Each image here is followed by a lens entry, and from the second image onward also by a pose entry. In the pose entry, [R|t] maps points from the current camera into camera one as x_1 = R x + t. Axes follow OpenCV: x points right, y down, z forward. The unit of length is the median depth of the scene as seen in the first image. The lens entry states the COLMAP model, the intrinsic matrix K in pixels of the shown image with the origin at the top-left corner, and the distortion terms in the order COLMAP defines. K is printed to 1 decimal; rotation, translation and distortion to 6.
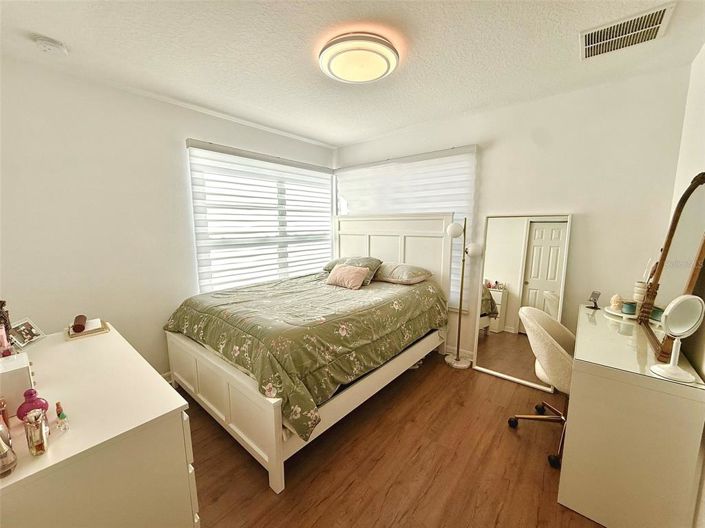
lens RADIAL K [[280.8, 0, 350.8], [0, 280.8, 263.7], [0, 0, 1]] dist [-0.000745, -0.000355]
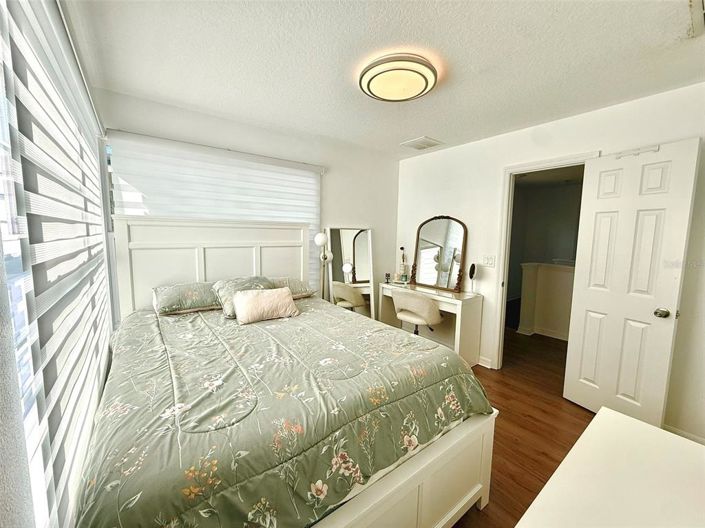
lens RADIAL K [[280.8, 0, 350.8], [0, 280.8, 263.7], [0, 0, 1]] dist [-0.000745, -0.000355]
pose [[0.212372, -0.094044, 0.972653, -0.669882], [0.120111, 0.990323, 0.069527, -0.084383], [-0.969779, 0.102061, 0.221613, 0.622914]]
